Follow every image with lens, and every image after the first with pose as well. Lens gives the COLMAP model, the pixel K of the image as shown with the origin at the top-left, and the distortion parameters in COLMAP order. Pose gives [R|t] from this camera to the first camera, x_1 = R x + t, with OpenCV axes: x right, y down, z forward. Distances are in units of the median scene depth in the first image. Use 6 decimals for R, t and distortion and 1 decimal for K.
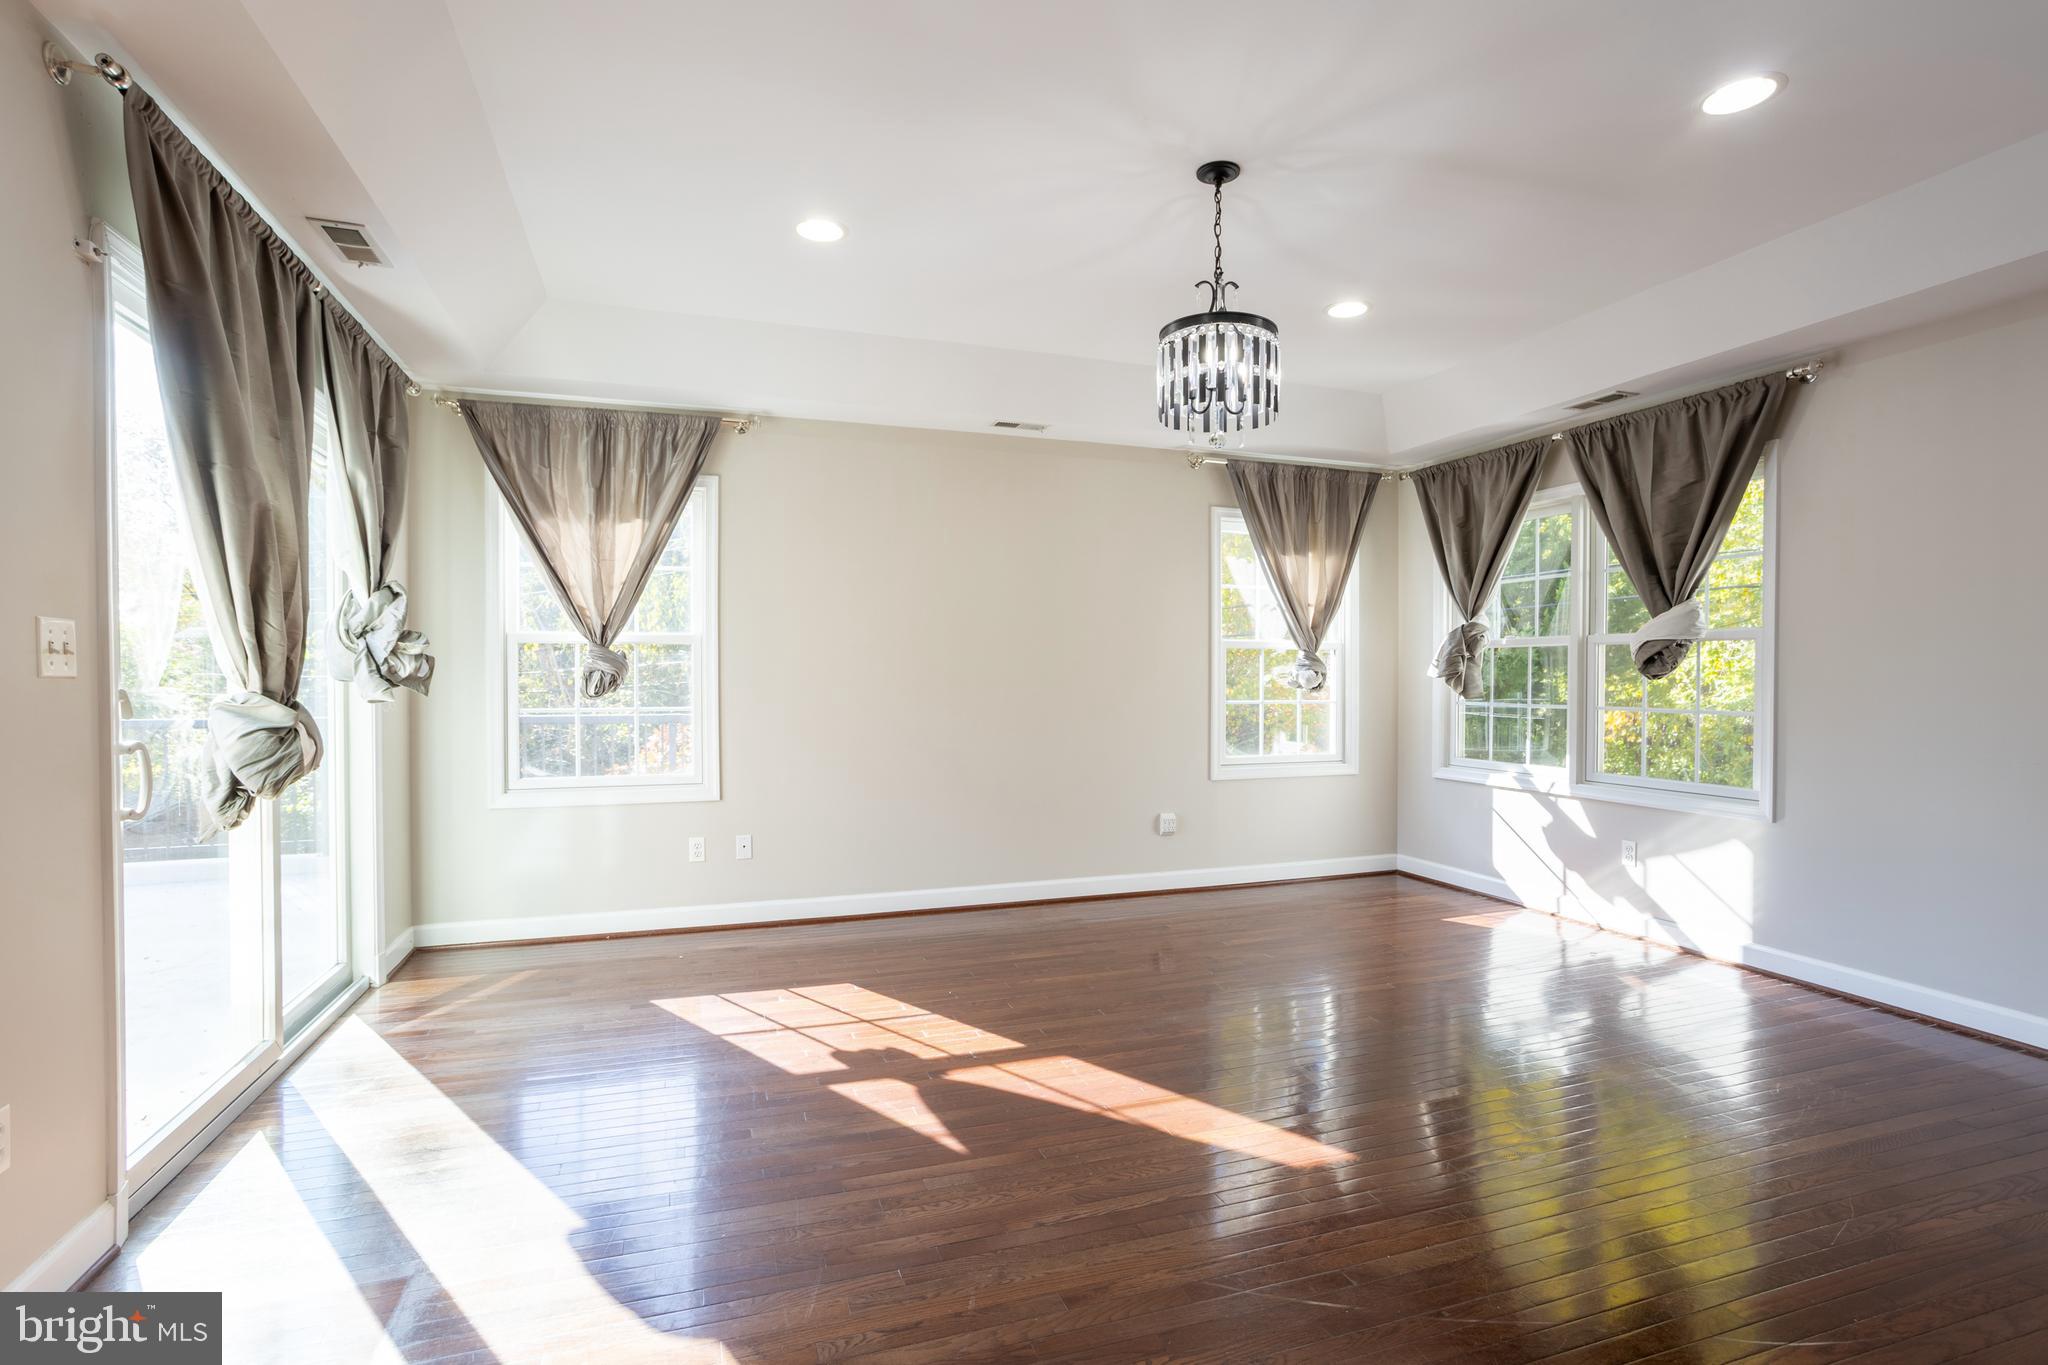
lens RADIAL K [[992.0, 0, 1007.3], [0, 992.0, 689.0], [0, 0, 1]] dist [-0.006228, 0.000367]
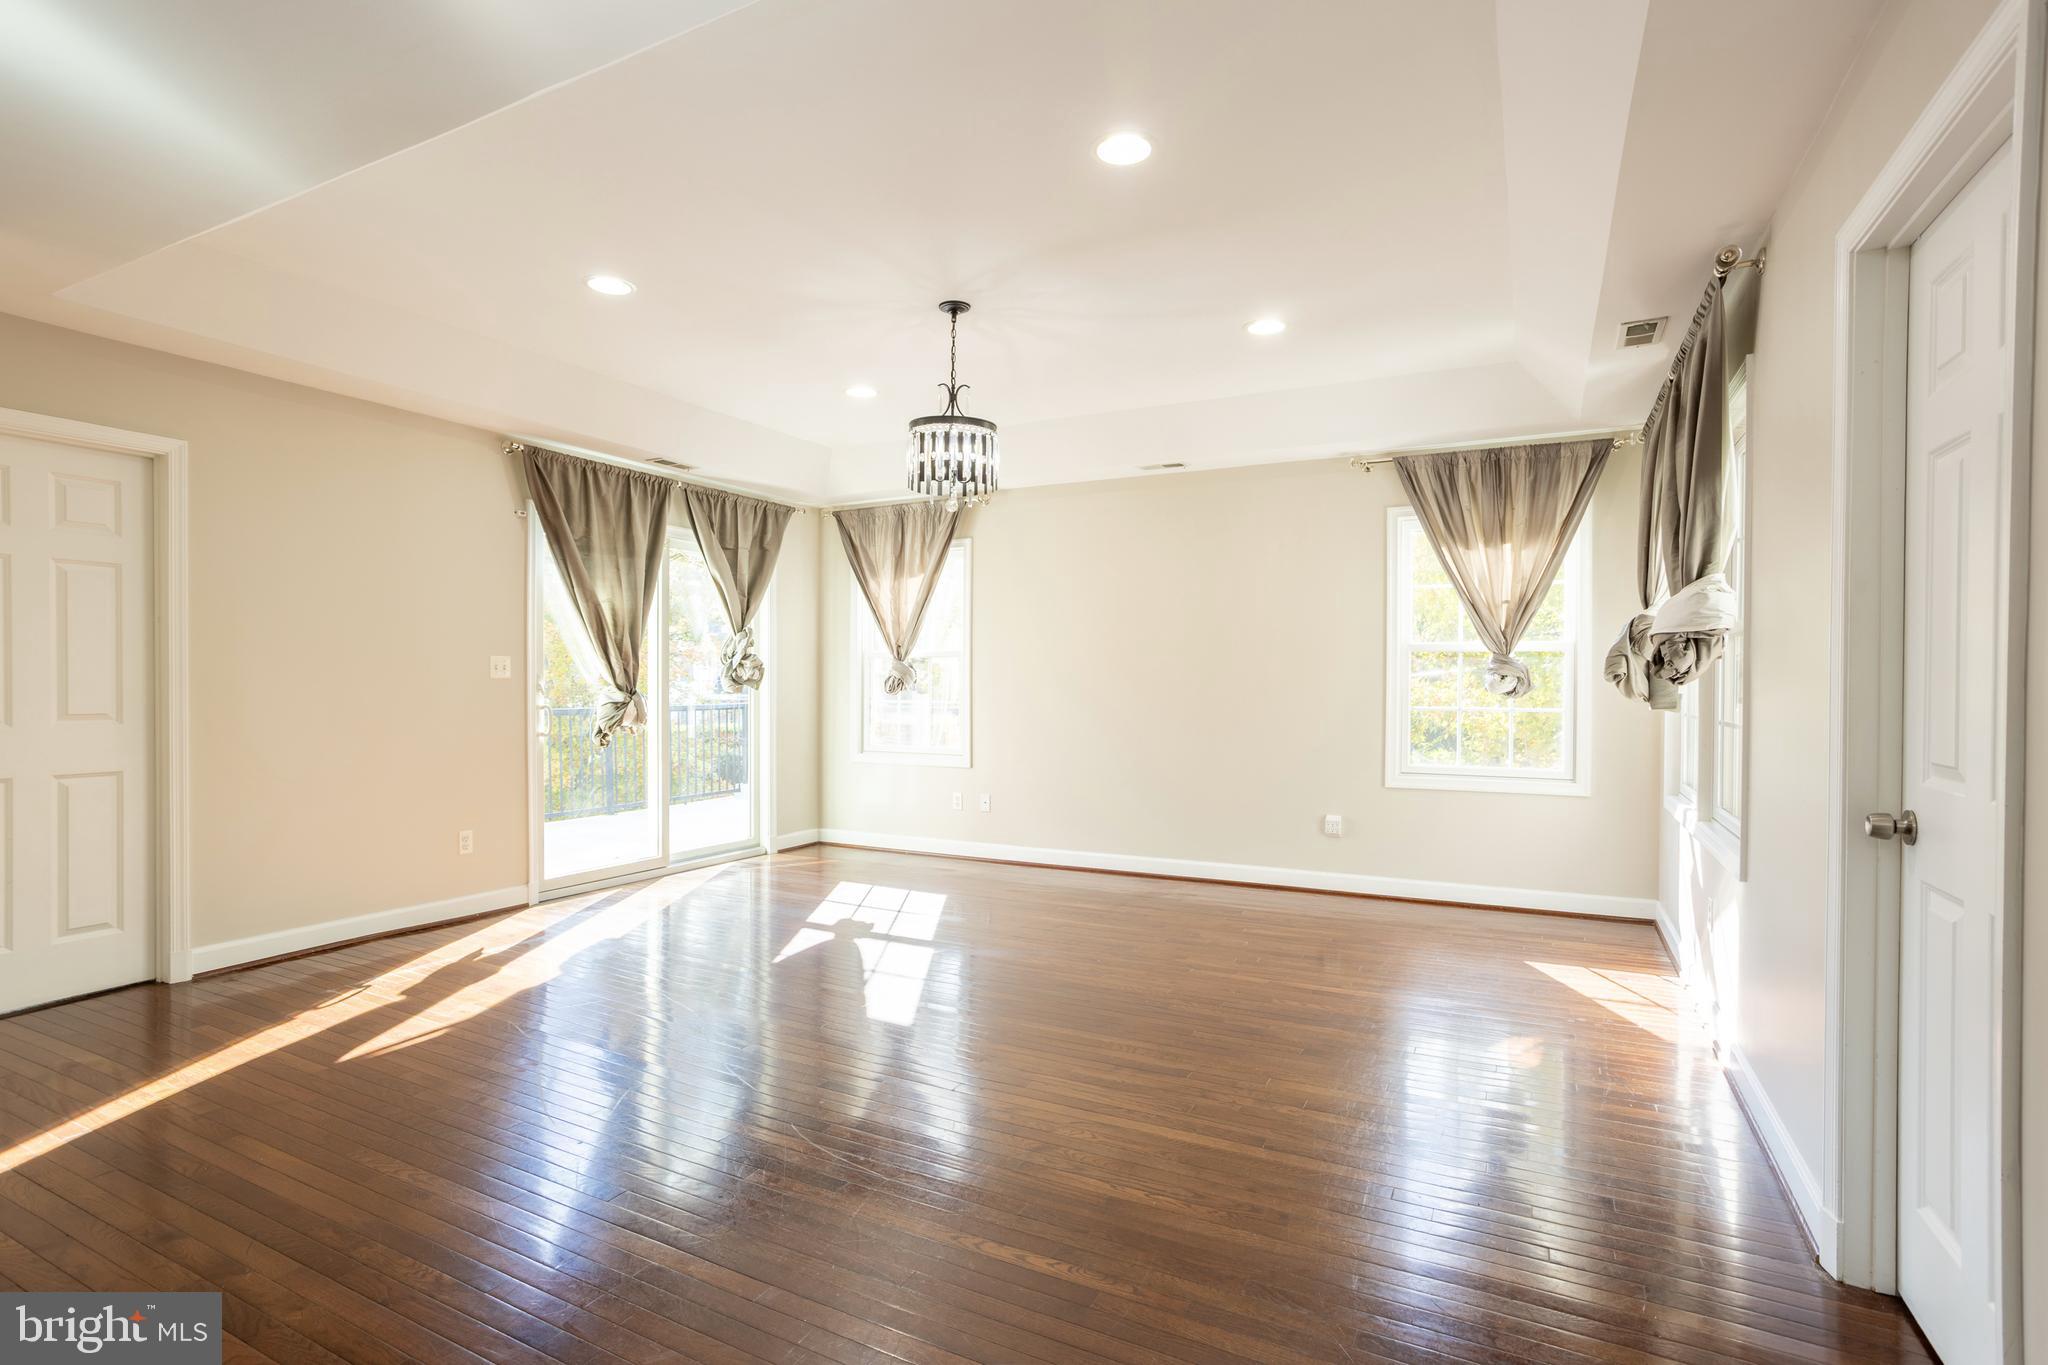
lens RADIAL K [[992.0, 0, 1008.6], [0, 992.0, 684.4], [0, 0, 1]] dist [-0.006228, 0.000367]
pose [[0.687960, 0.006386, -0.725720, 0.815636], [-0.011601, 0.999930, -0.002198, -0.003506], [0.725656, 0.009931, 0.687986, 0.071452]]
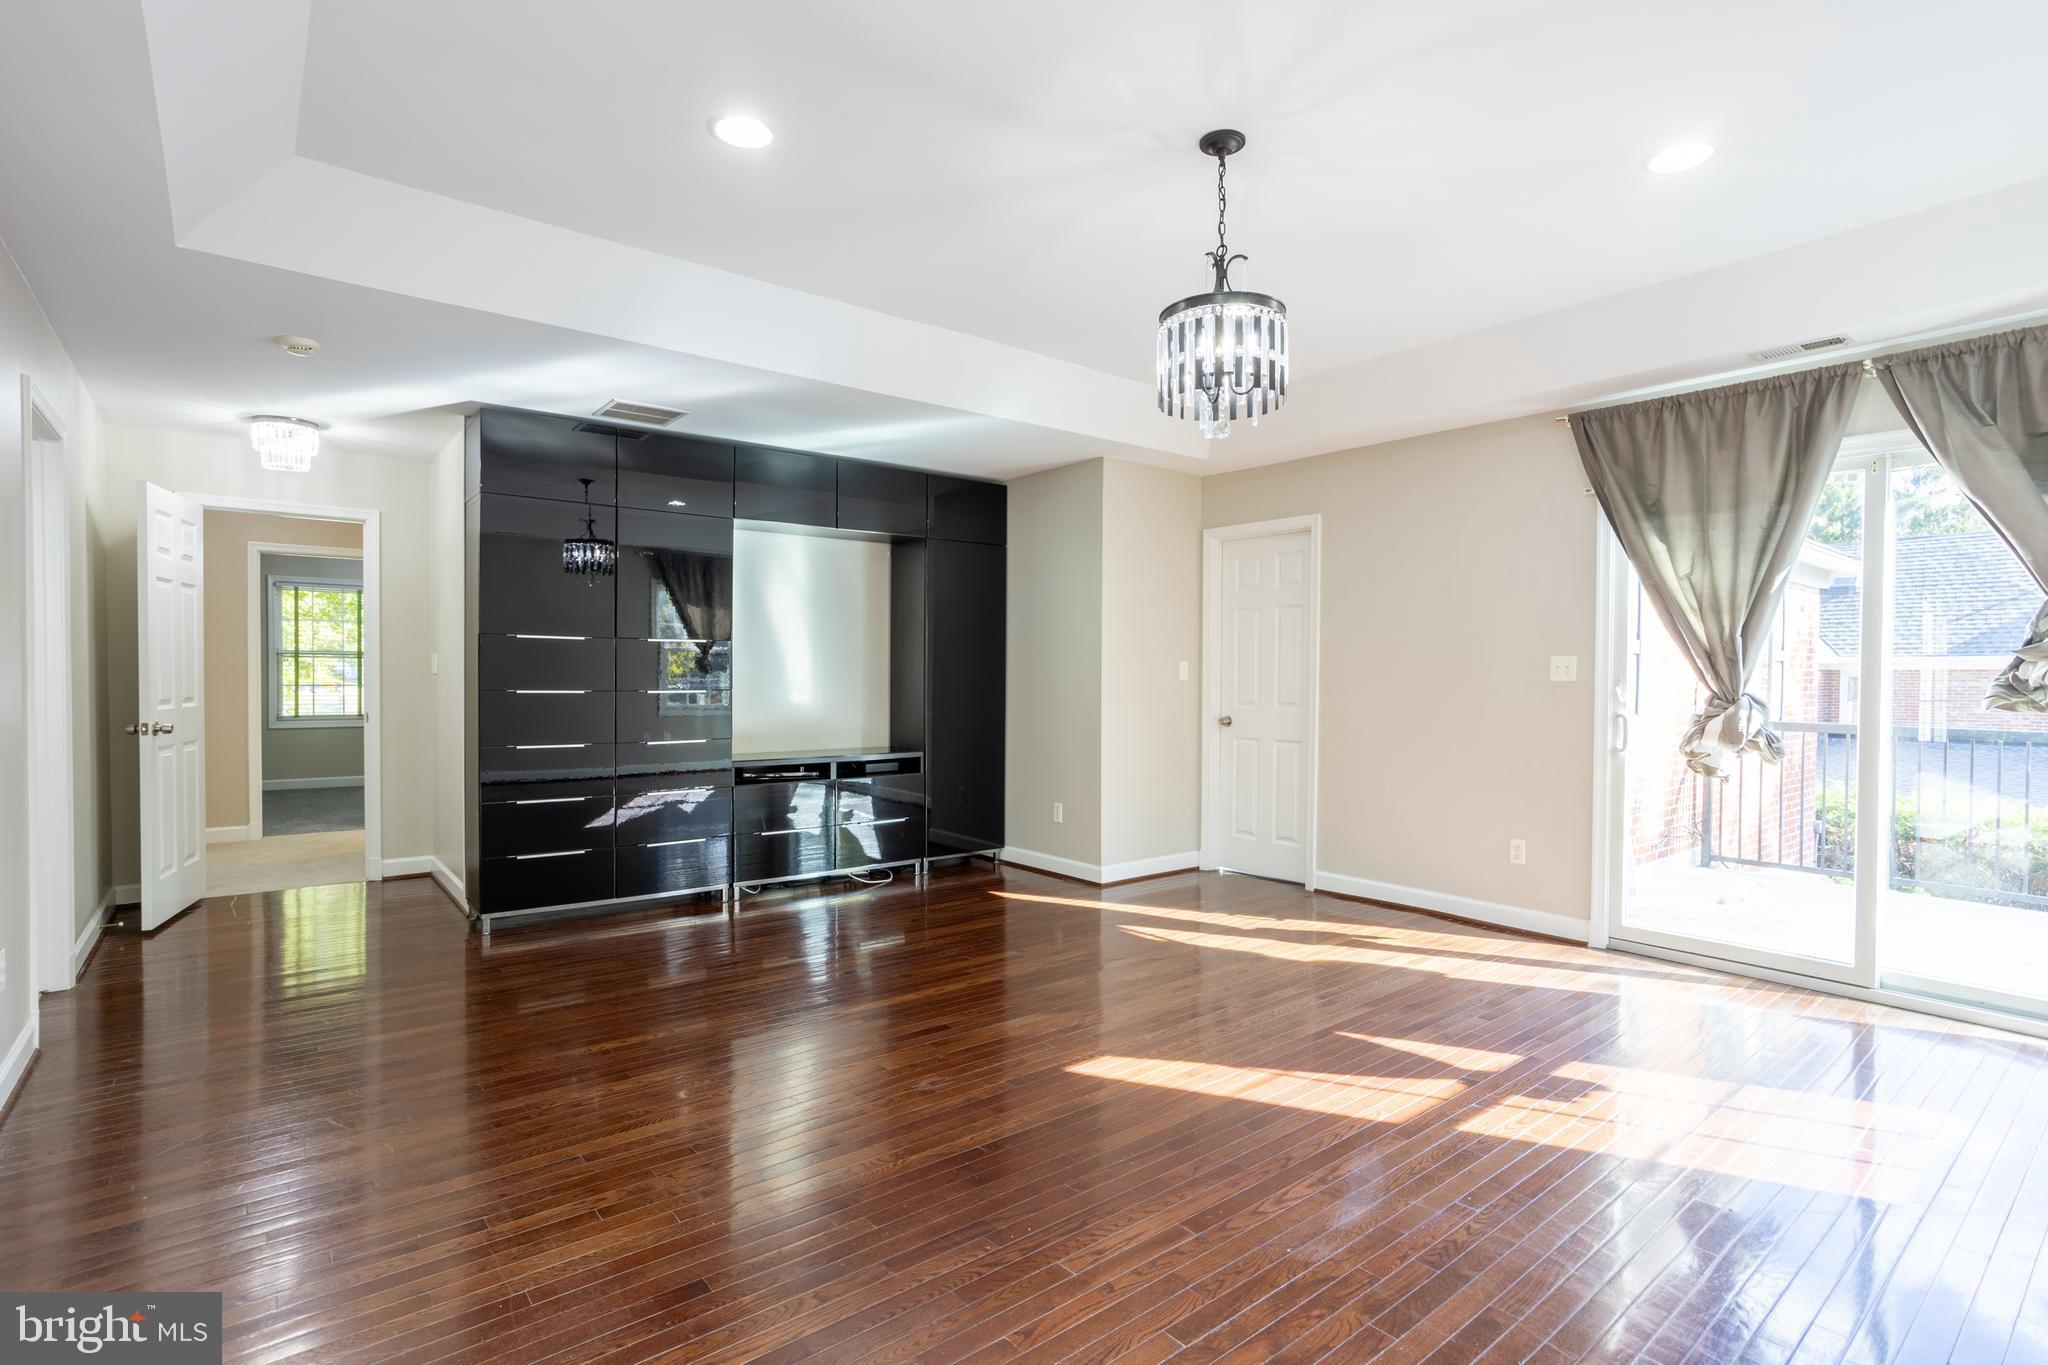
lens RADIAL K [[992.0, 0, 1034.1], [0, 992.0, 684.8], [0, 0, 1]] dist [-0.006228, 0.000367]
pose [[-0.931739, -0.000961, -0.363128, 0.468865], [-0.007872, 0.999815, 0.017552, -0.016308], [0.363044, 0.019212, -0.931574, 1.184517]]
